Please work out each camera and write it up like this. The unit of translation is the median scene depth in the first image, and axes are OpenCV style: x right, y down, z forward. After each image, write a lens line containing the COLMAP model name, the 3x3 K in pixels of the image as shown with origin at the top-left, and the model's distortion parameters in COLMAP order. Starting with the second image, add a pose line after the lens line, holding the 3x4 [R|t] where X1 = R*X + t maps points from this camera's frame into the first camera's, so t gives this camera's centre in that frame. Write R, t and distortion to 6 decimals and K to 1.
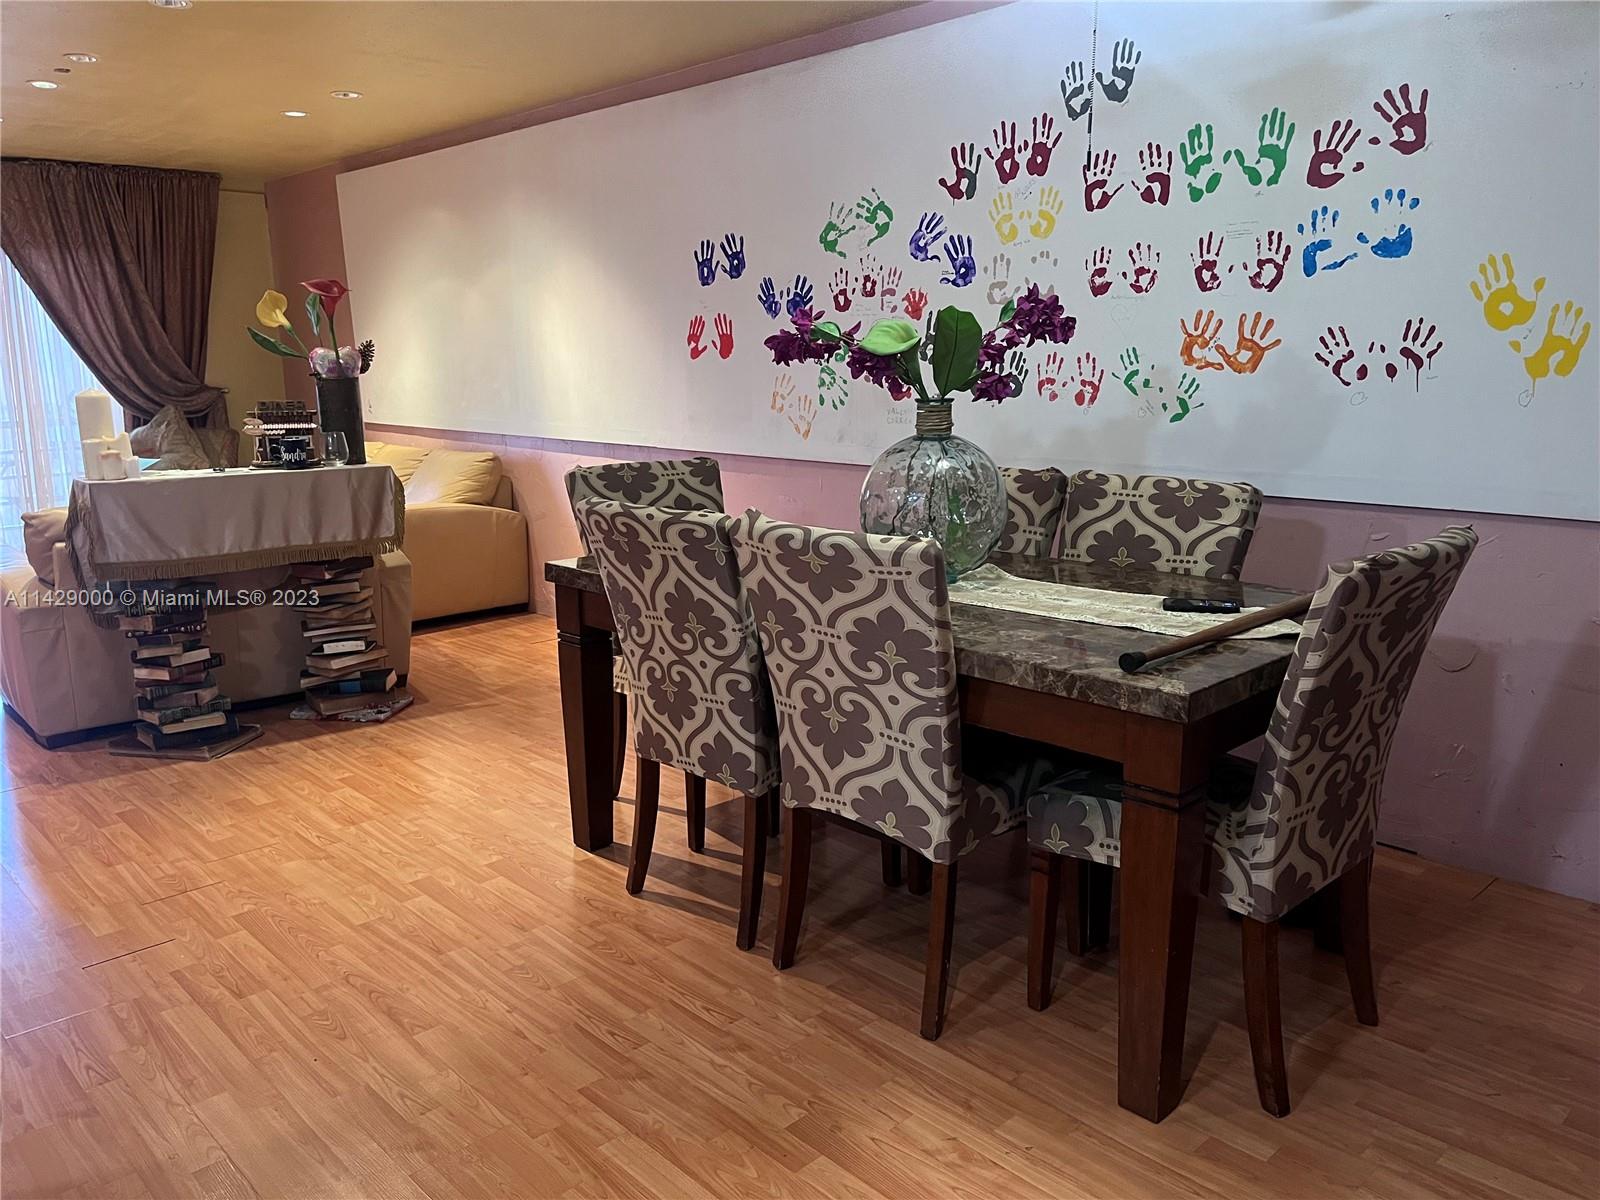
lens RADIAL K [[1190.3, 0, 796.7], [0, 1190.3, 588.2], [0, 0, 1]] dist [0.086405, -0.112268]
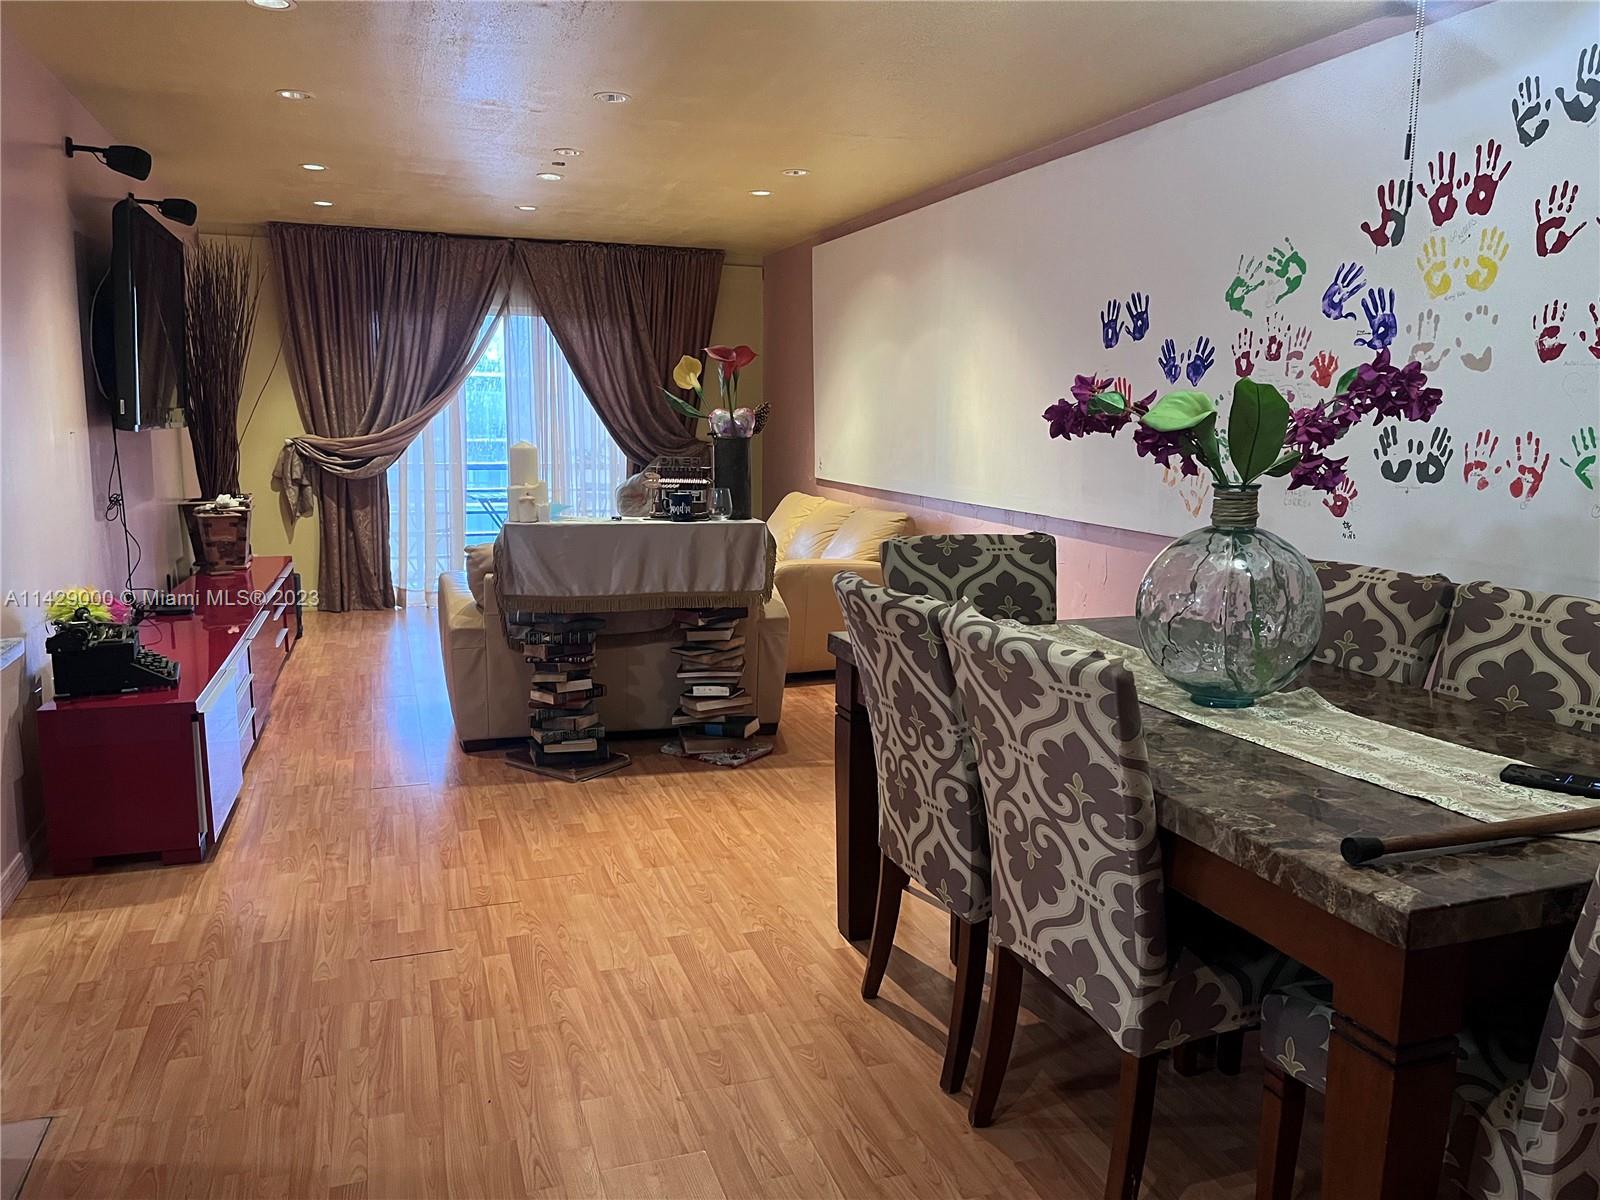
lens RADIAL K [[1188.4, 0, 826.8], [0, 1188.4, 597.7], [0, 0, 1]] dist [0.076379, -0.087595]
pose [[0.915108, 0.083018, -0.394569, 0.146224], [-0.098689, 0.994926, -0.019550, -0.027123], [0.390944, 0.056830, 0.918658, 0.096397]]
